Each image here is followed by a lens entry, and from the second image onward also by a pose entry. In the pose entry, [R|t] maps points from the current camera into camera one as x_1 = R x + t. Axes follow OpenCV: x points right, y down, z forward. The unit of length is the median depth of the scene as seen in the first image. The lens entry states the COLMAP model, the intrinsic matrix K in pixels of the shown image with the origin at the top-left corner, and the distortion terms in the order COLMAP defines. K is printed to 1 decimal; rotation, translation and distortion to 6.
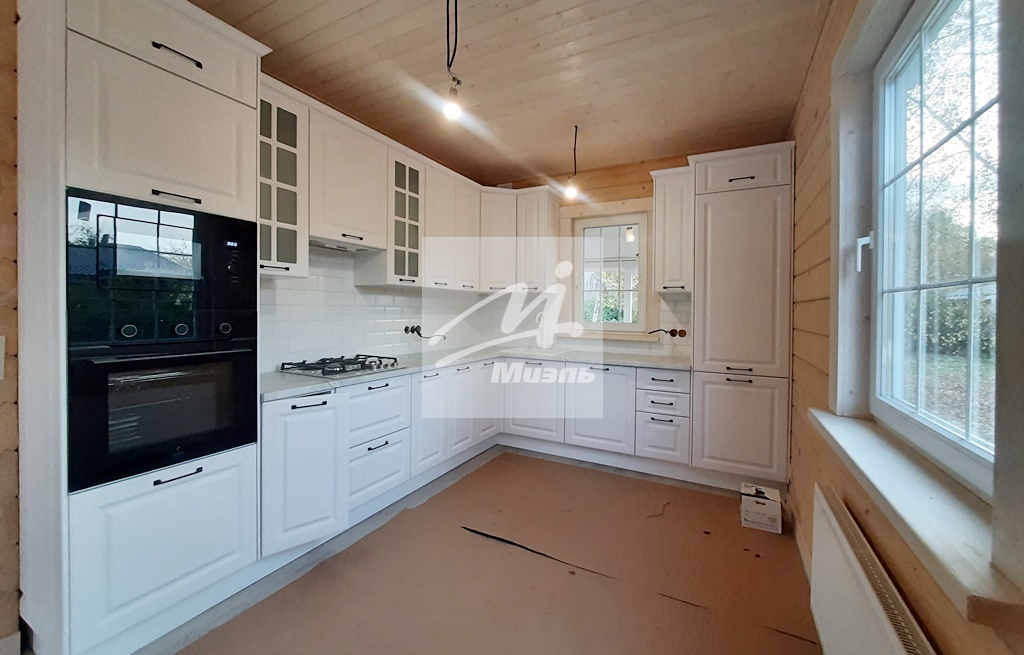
lens RADIAL K [[395.8, 0, 521.1], [0, 395.8, 311.7], [0, 0, 1]] dist [0.001689, -0.000013]
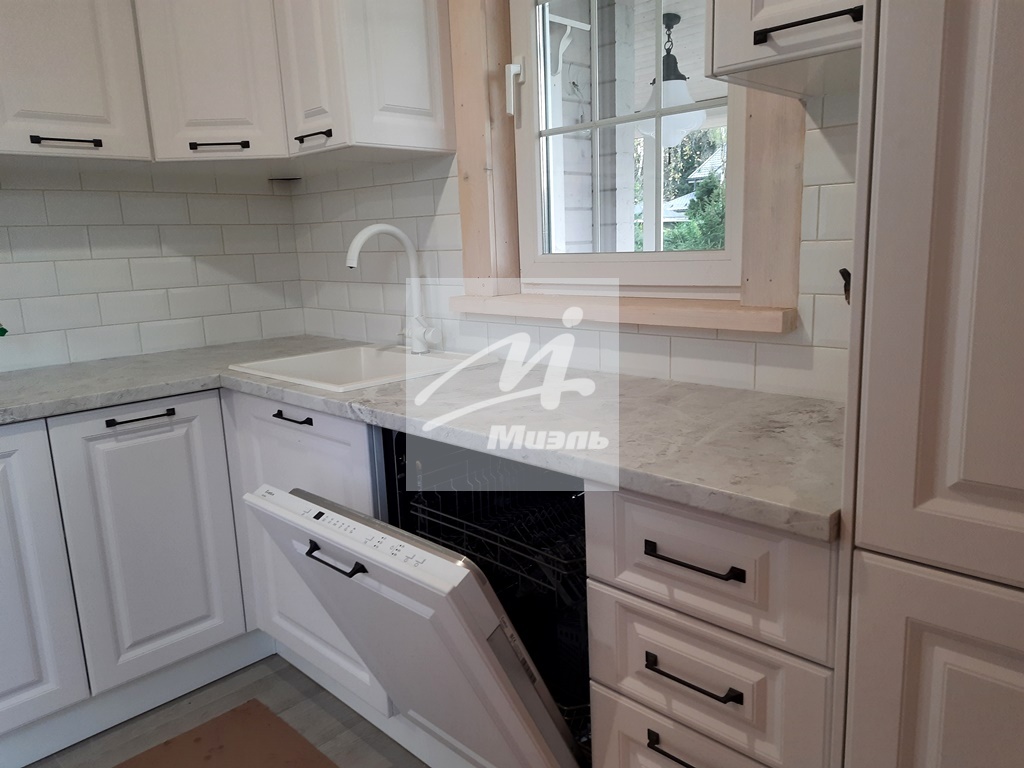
lens RADIAL K [[736.1, 0, 522.0], [0, 736.1, 375.6], [0, 0, 1]] dist [0.041889, -0.023052]
pose [[0.954581, 0.007116, -0.297868, 0.360713], [0.046504, 0.983905, 0.172538, 0.025074], [0.294301, -0.178553, 0.938885, 0.634843]]
